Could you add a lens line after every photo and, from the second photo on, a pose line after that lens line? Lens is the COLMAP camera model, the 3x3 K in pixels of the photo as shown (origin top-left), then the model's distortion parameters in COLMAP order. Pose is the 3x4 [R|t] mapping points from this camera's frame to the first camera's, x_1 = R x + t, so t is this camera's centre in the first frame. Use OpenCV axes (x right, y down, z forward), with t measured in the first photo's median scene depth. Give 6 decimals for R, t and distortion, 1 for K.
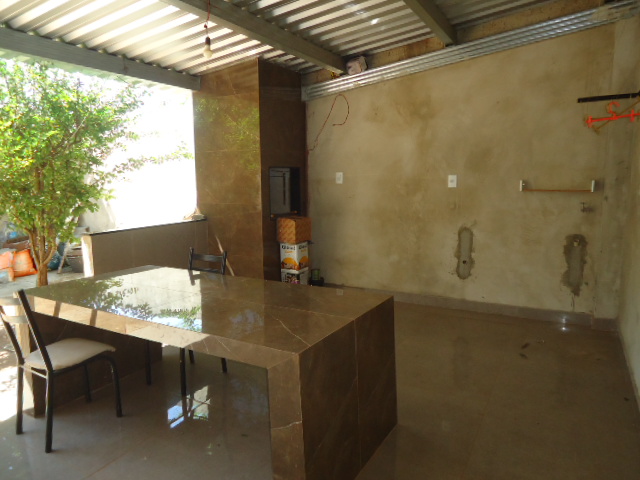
lens RADIAL K [[470.5, 0, 322.1], [0, 470.5, 239.7], [0, 0, 1]] dist [-0.004531, 0.004894]
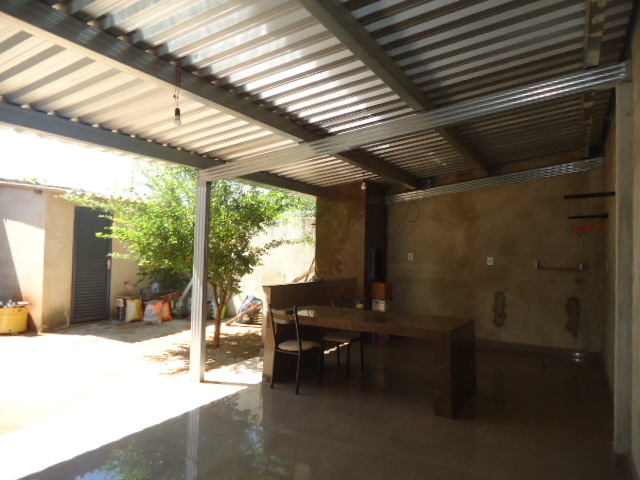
lens RADIAL K [[470.5, 0, 320.4], [0, 470.5, 240.7], [0, 0, 1]] dist [-0.004531, 0.004894]
pose [[0.999458, 0.031137, -0.010673, -0.255864], [-0.032464, 0.986027, -0.163395, 0.076760], [0.005436, 0.163652, 0.986503, -0.512653]]
